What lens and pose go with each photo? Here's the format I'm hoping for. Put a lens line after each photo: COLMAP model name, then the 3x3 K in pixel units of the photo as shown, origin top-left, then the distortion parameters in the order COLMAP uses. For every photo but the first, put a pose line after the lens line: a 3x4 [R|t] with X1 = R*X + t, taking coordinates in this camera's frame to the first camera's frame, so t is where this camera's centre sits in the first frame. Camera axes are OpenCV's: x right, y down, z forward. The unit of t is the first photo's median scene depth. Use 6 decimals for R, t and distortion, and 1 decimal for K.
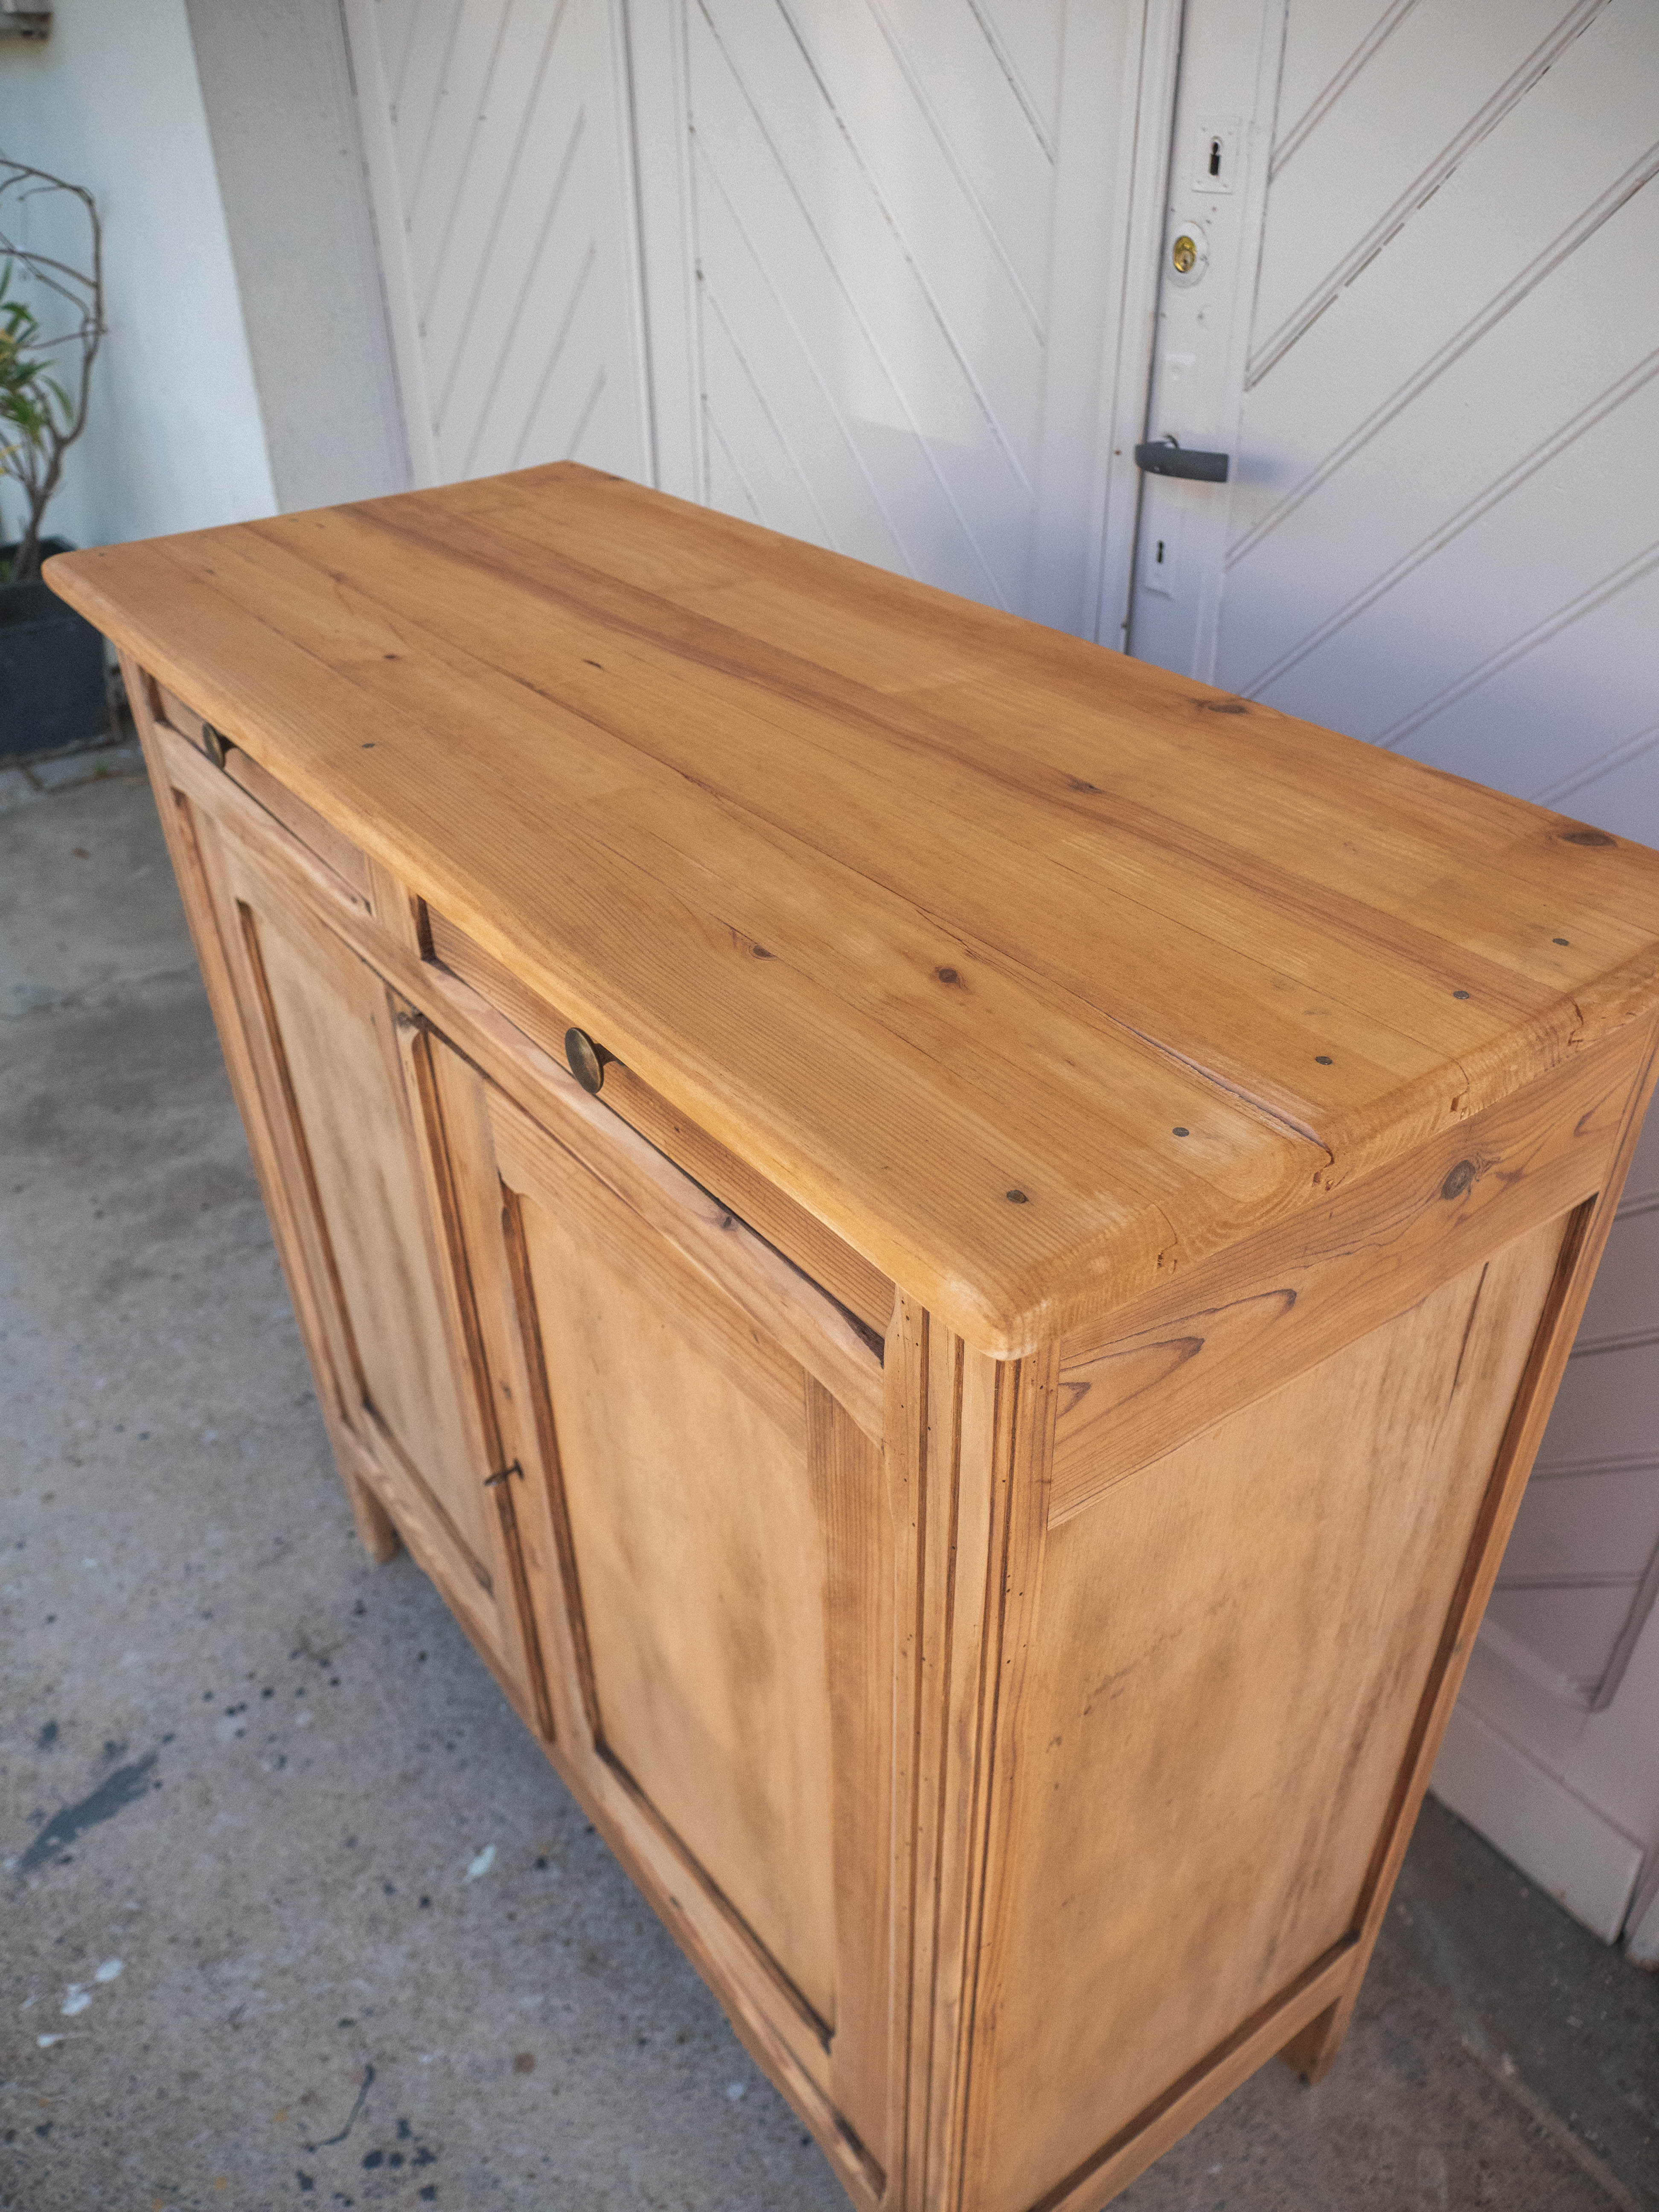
lens RADIAL K [[1612.5, 0, 845.7], [0, 1612.5, 1116.0], [0, 0, 1]] dist [-0.041848, 0.016068]
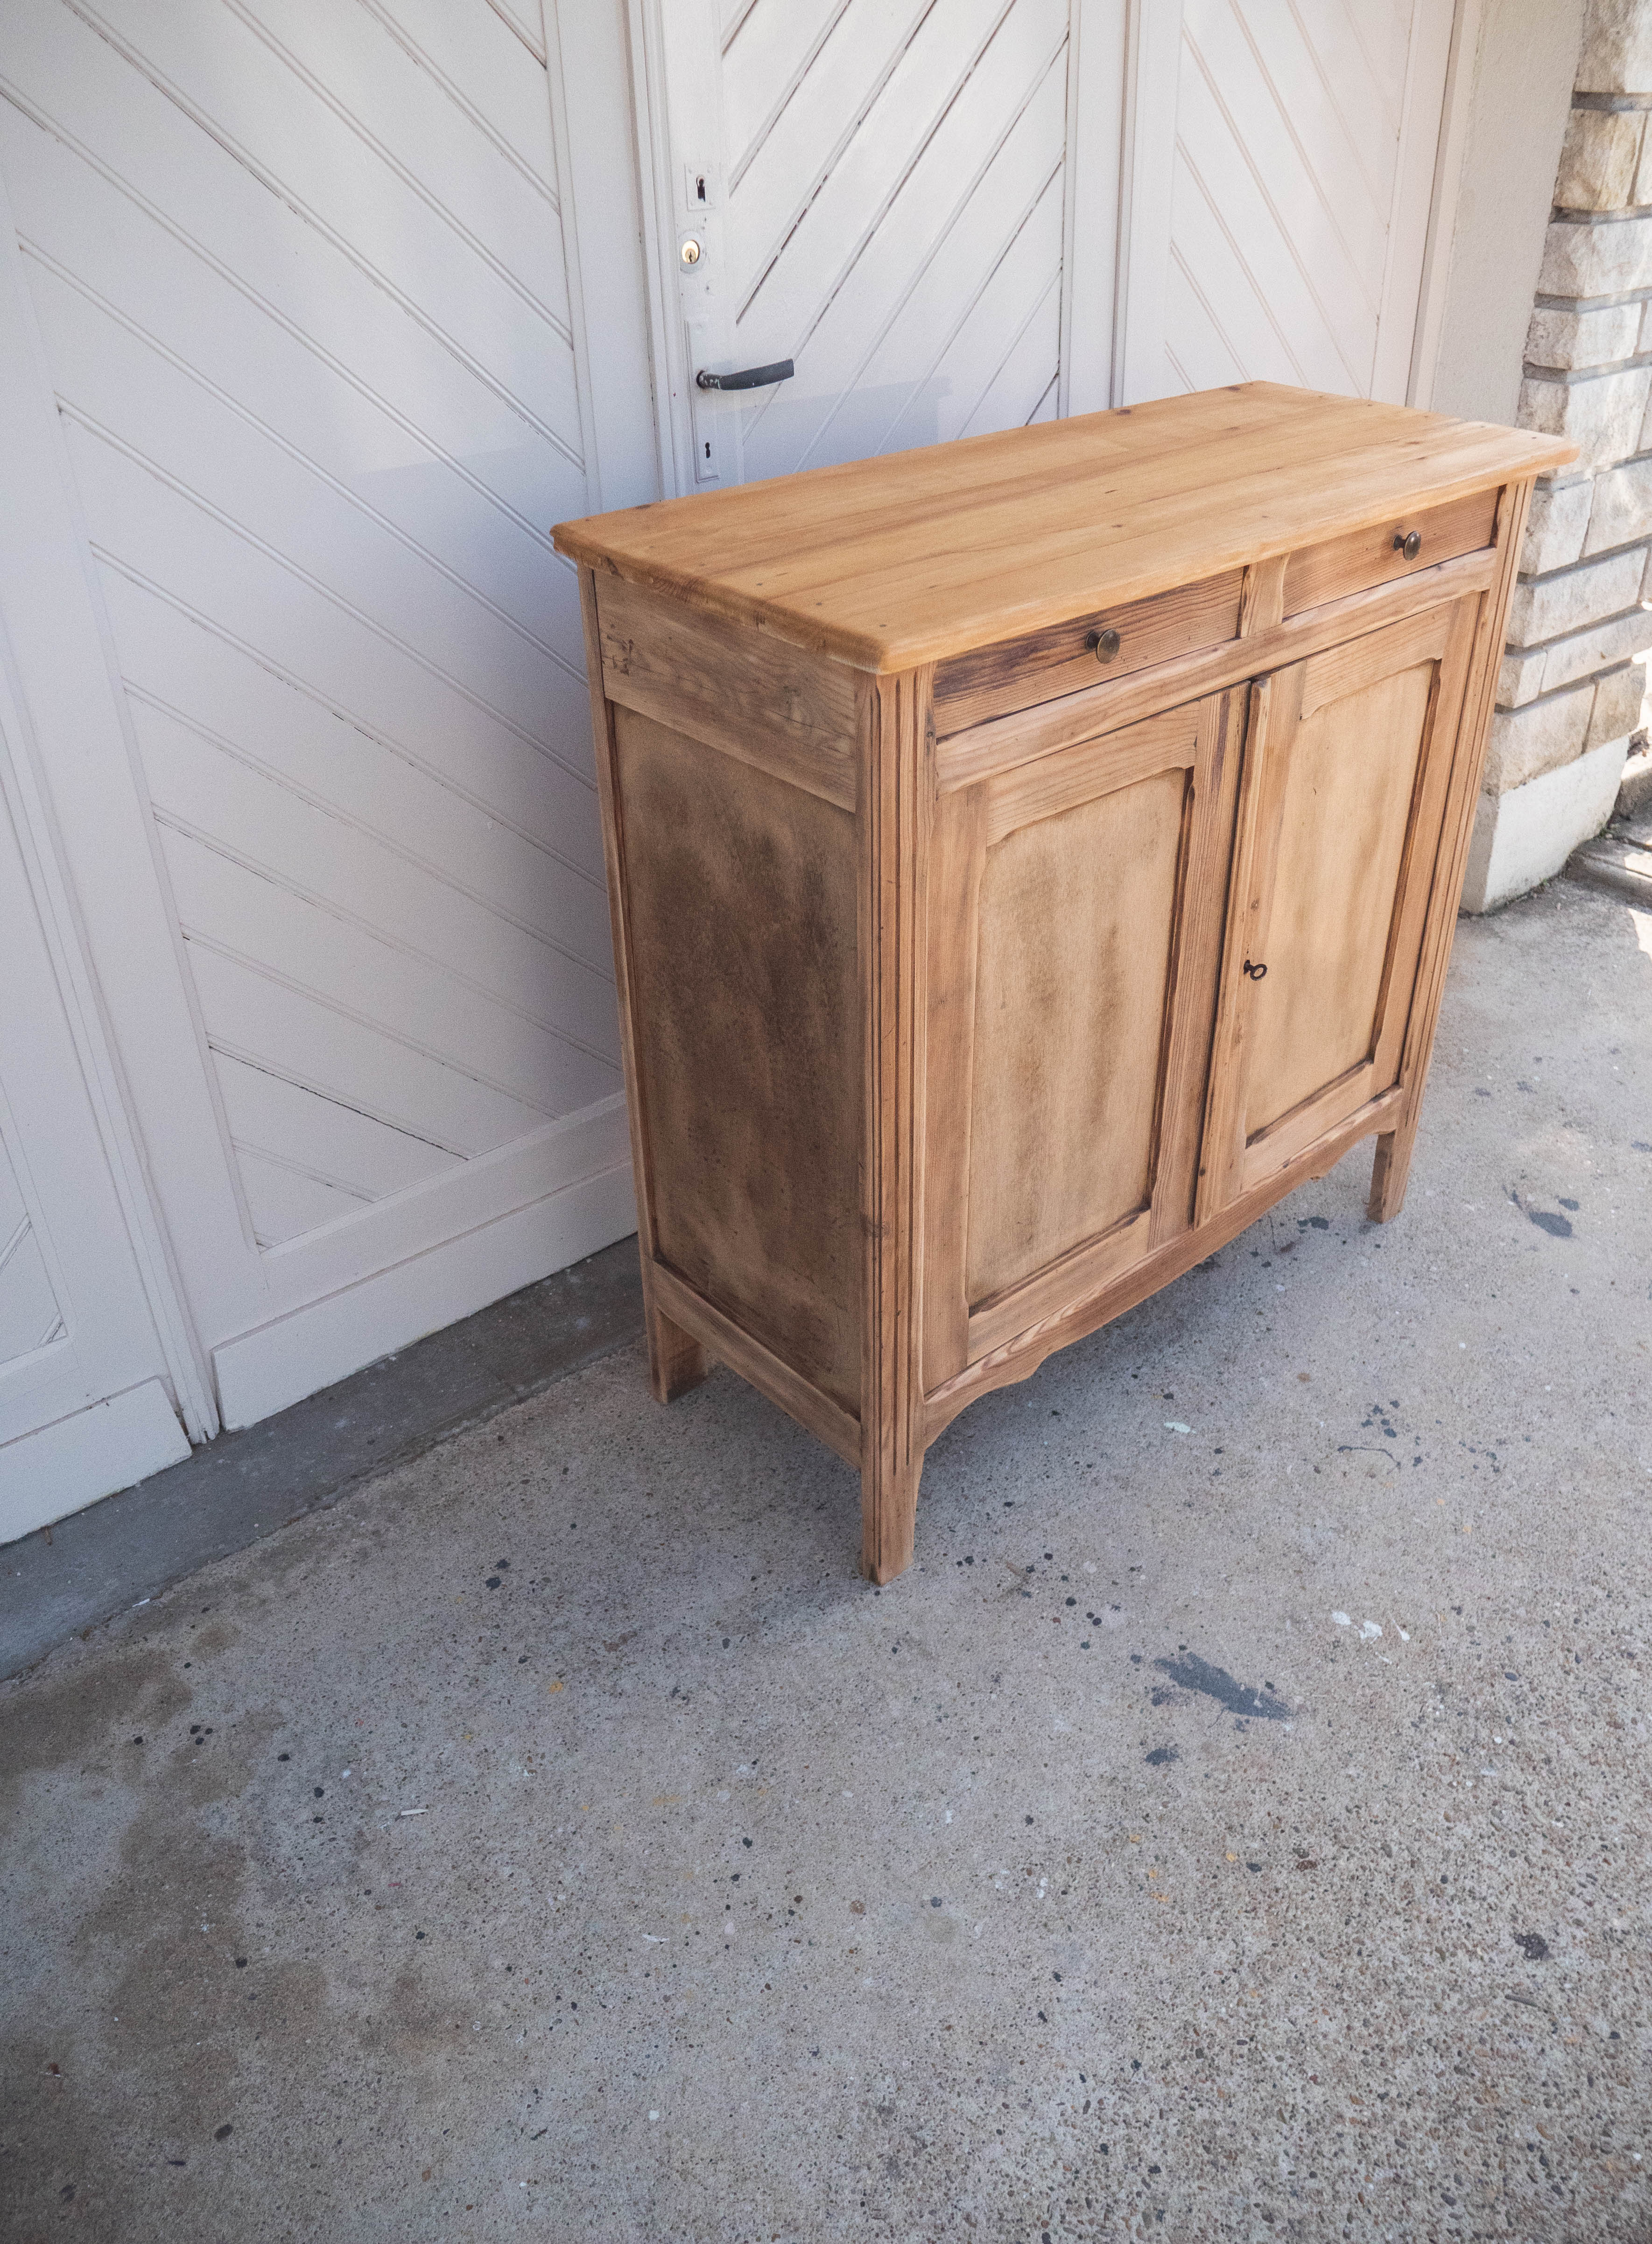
lens RADIAL K [[1758.1, 0, 904.8], [0, 1758.1, 1040.3], [0, 0, 1]] dist [-0.041992, 0.003750]
pose [[-0.113730, -0.505294, 0.855420, -1.539360], [0.553023, 0.683091, 0.477026, -0.684403], [-0.825367, 0.527319, 0.201751, 0.868440]]
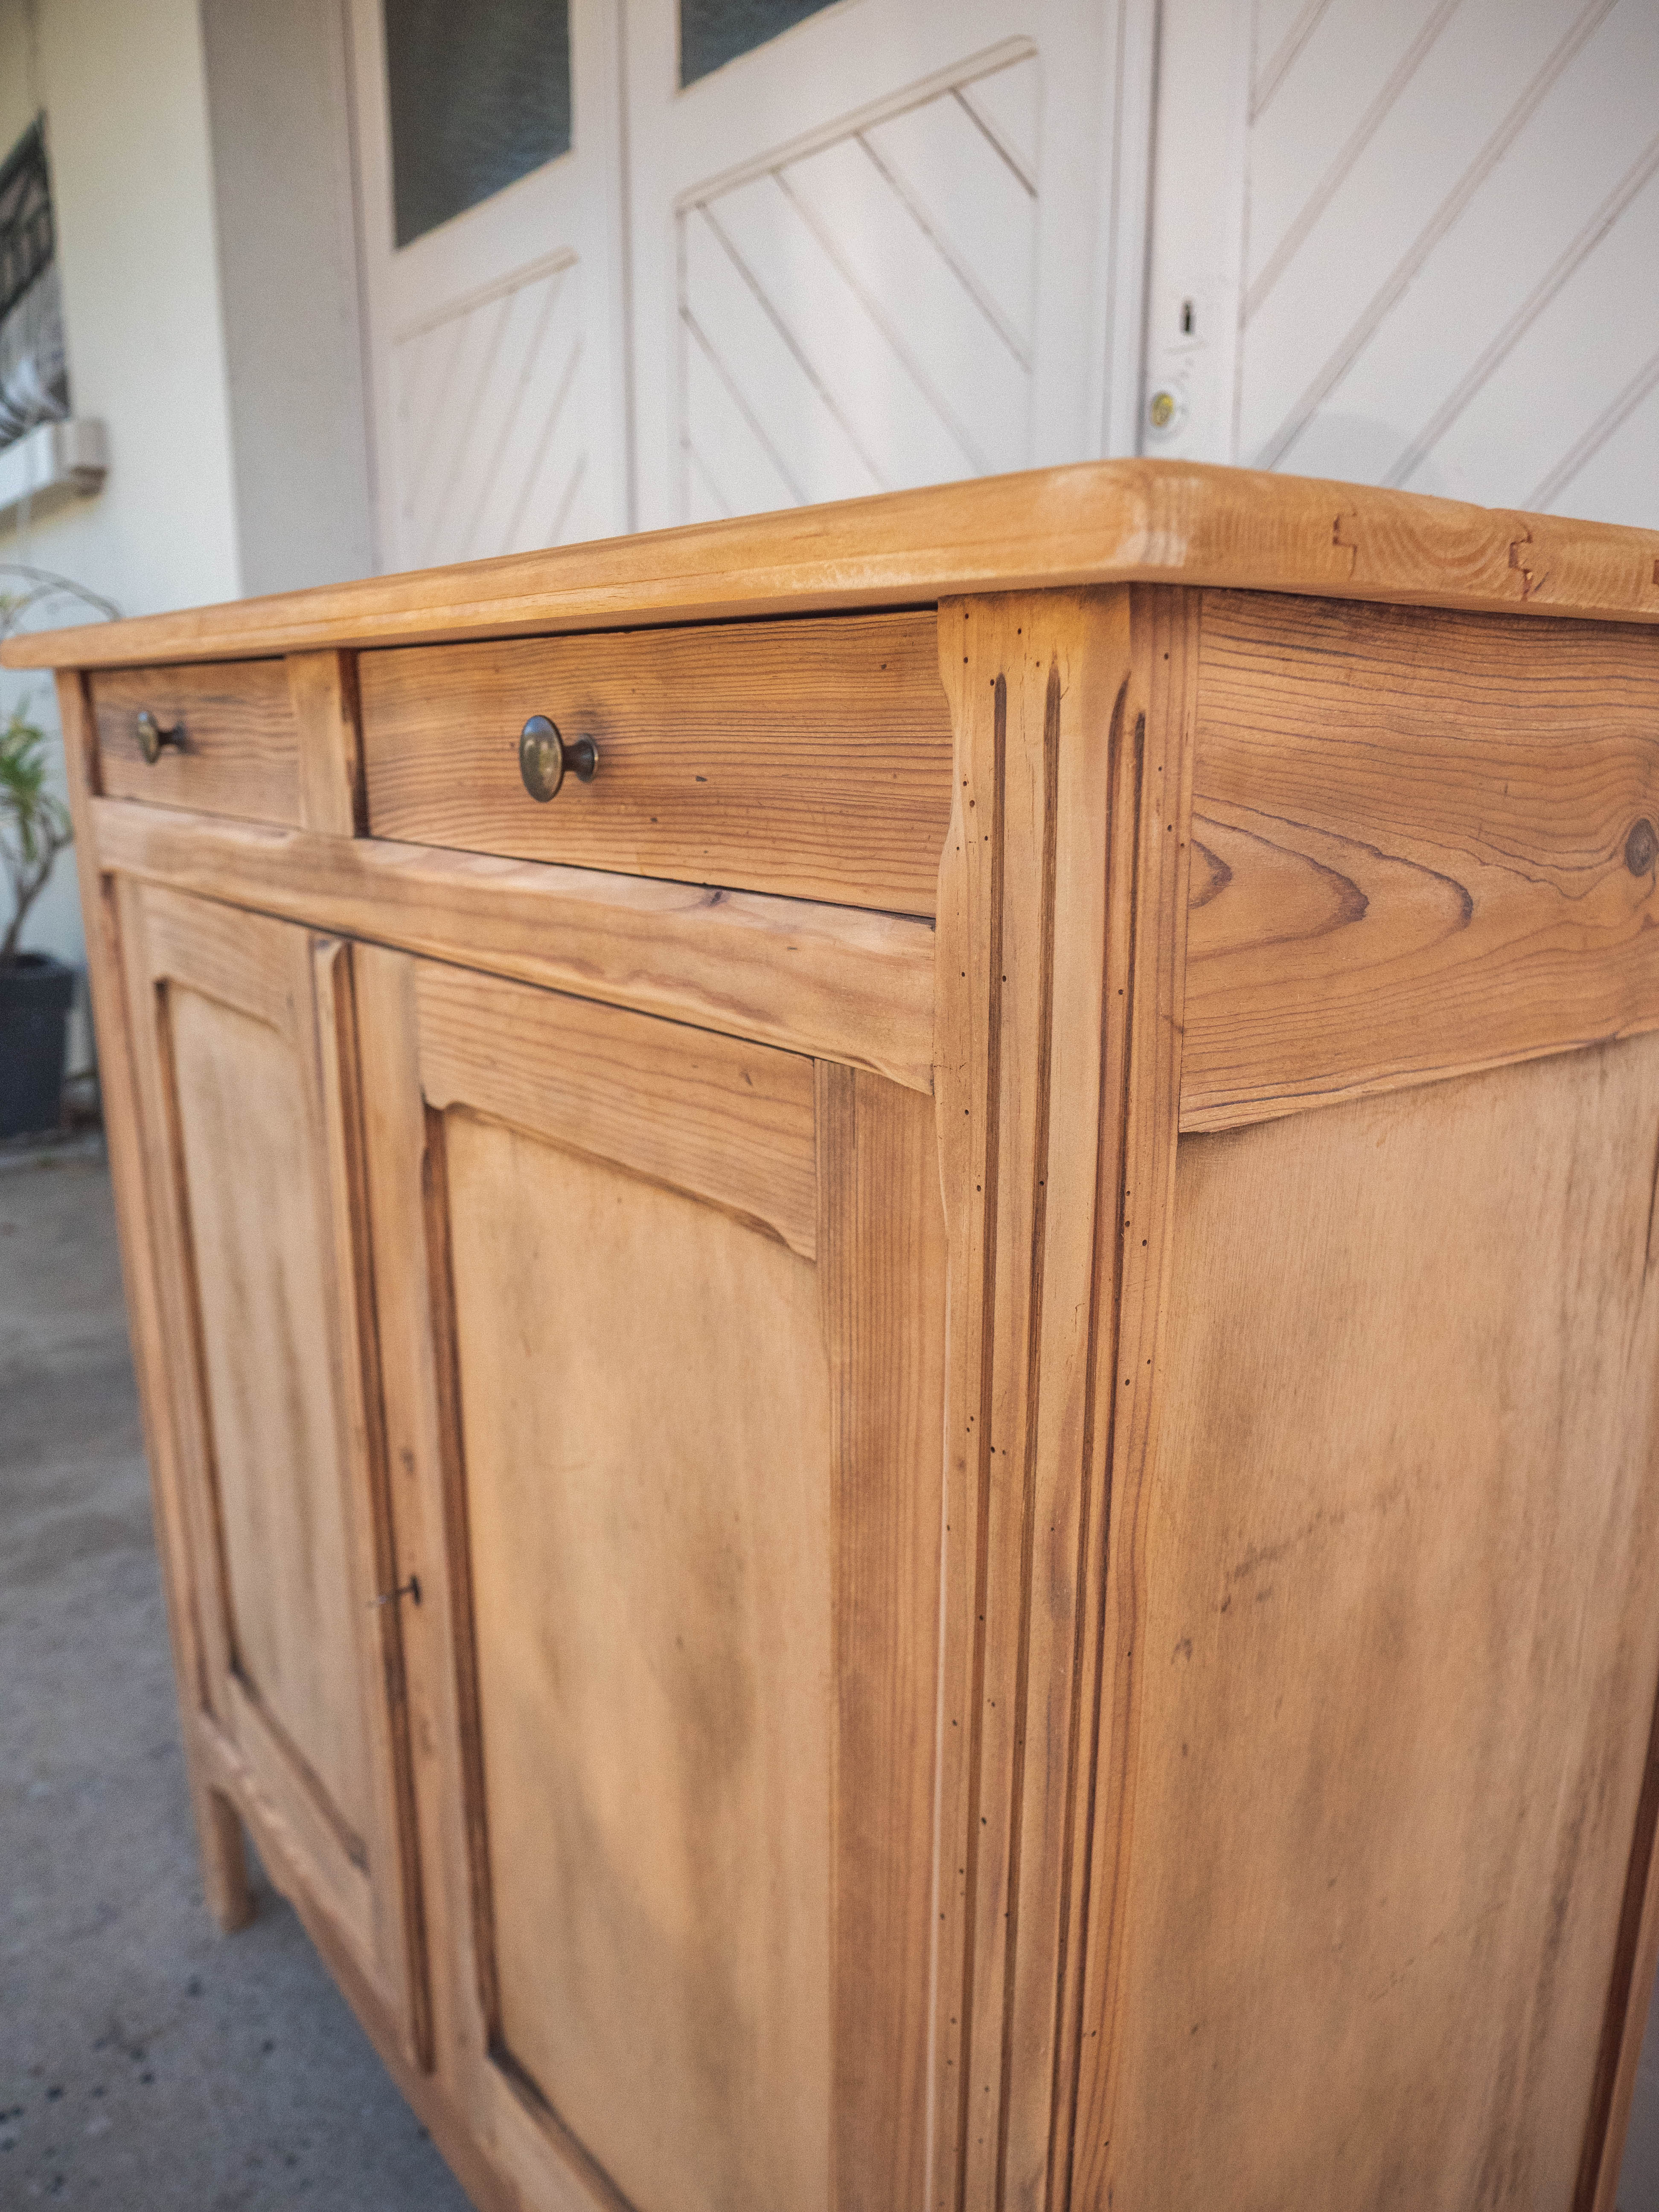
lens RADIAL K [[1612.5, 0, 845.3], [0, 1612.5, 1121.2], [0, 0, 1]] dist [-0.041848, 0.016068]
pose [[0.999586, 0.008594, 0.027474, -0.018202], [0.001225, 0.940834, -0.338865, 0.242000], [-0.028761, 0.338758, 0.940434, 0.175140]]
